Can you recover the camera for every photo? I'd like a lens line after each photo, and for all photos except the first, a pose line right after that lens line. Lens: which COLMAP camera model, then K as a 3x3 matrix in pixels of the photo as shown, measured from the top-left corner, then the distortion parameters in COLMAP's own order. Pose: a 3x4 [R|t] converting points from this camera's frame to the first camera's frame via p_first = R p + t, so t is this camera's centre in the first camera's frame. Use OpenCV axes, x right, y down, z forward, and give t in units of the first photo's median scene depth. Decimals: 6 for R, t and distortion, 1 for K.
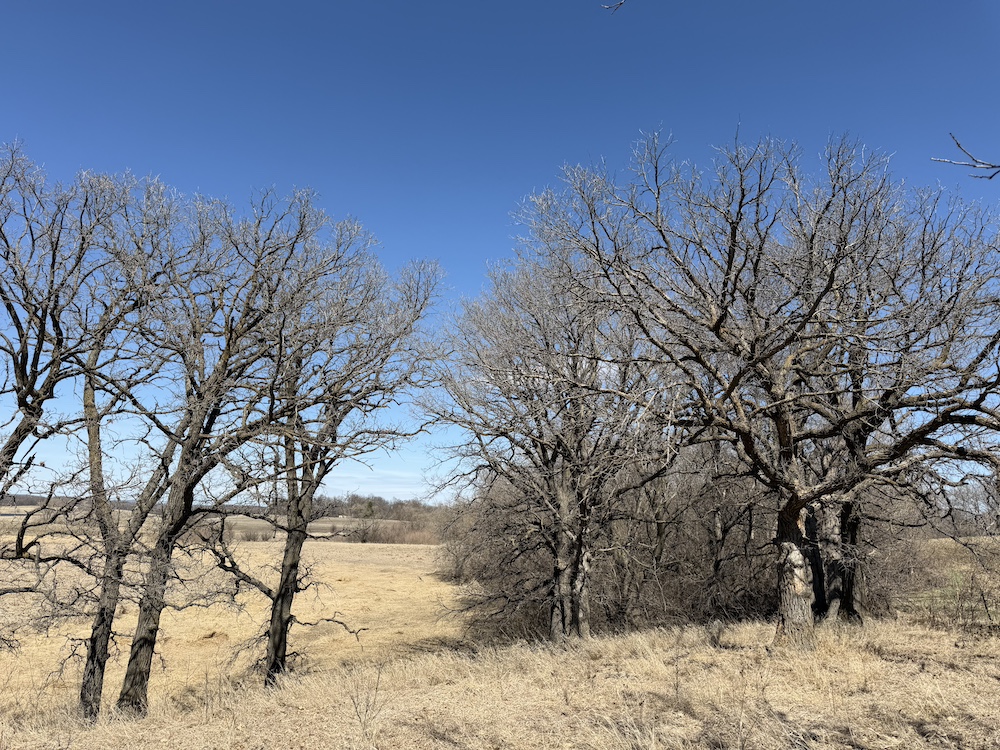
lens RADIAL K [[692.9, 0, 498.3], [0, 692.9, 374.5], [0, 0, 1]] dist [0.010222, -0.009062]
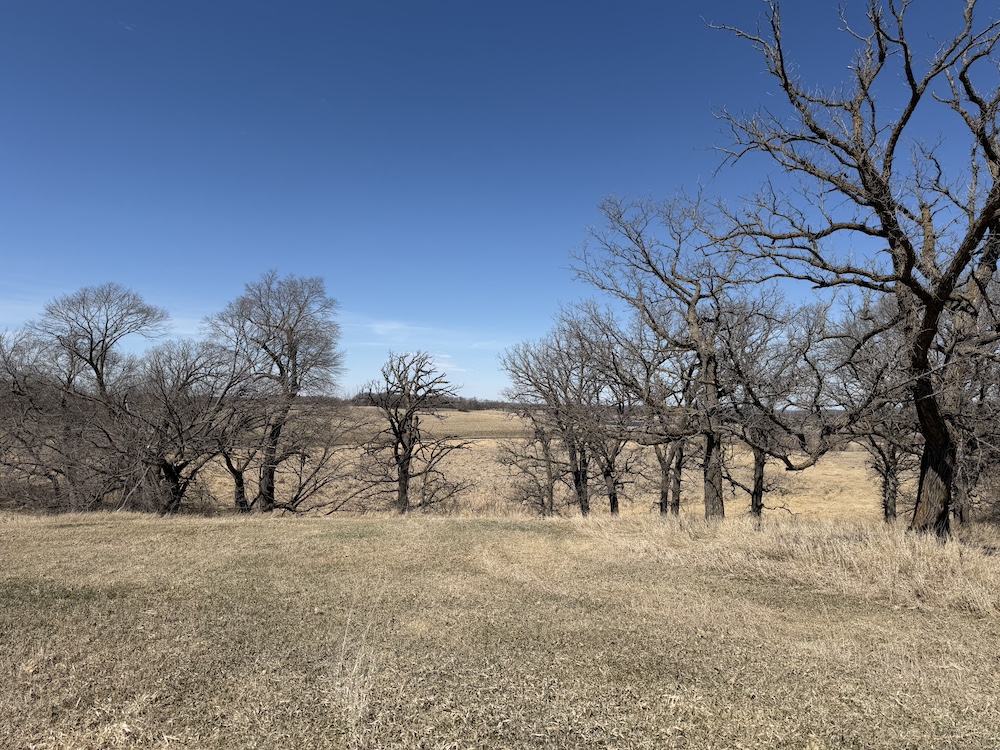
lens RADIAL K [[692.9, 0, 500.7], [0, 692.9, 379.8], [0, 0, 1]] dist [0.010222, -0.009062]
pose [[0.692293, -0.046745, -0.720101, 0.567123], [0.147493, 0.985999, 0.077791, -0.225631], [0.706383, -0.160063, 0.689495, -0.713735]]
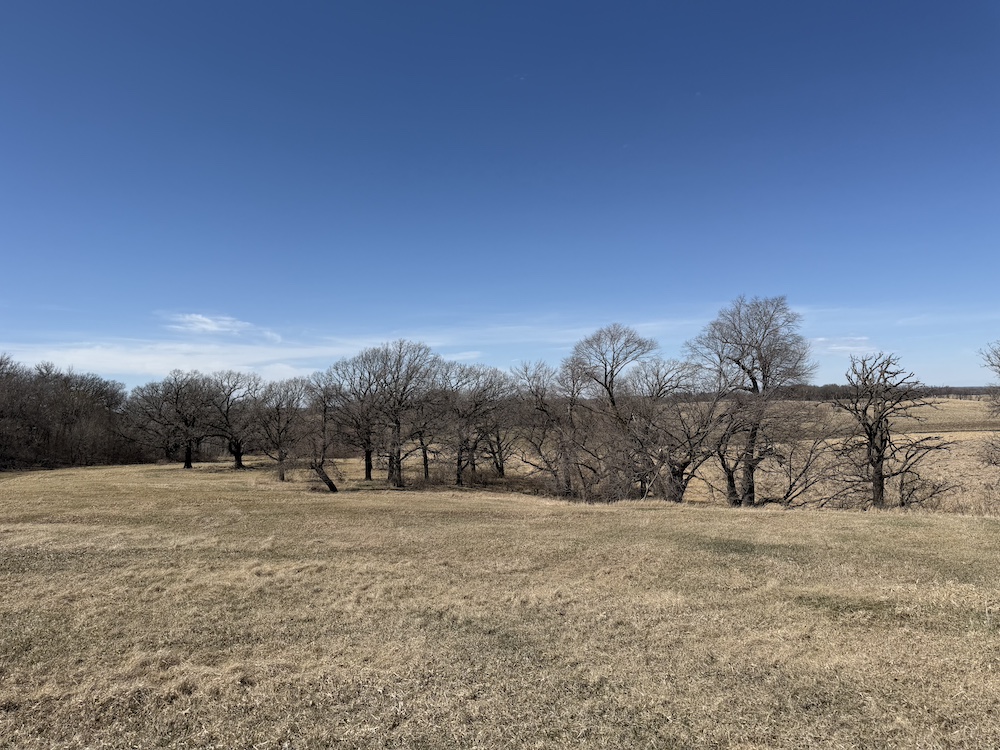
lens RADIAL K [[692.9, 0, 502.4], [0, 692.9, 382.4], [0, 0, 1]] dist [0.010222, -0.009062]
pose [[0.199465, -0.067047, -0.977609, 0.749023], [0.229887, 0.973015, -0.019827, -0.325118], [0.952557, -0.220785, 0.209495, -1.019595]]
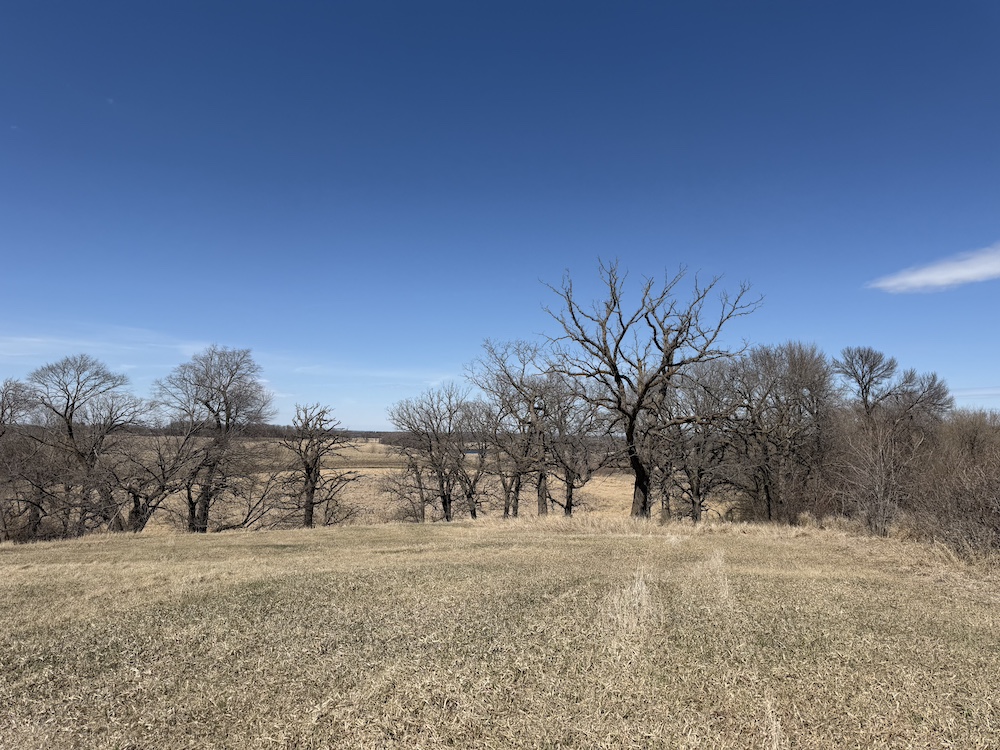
lens RADIAL K [[692.9, 0, 502.2], [0, 692.9, 373.4], [0, 0, 1]] dist [0.010222, -0.009062]
pose [[0.848824, -0.067501, -0.524348, 0.909290], [0.118160, 0.990949, 0.063711, -0.392335], [0.515301, -0.116036, 0.849117, -1.335851]]
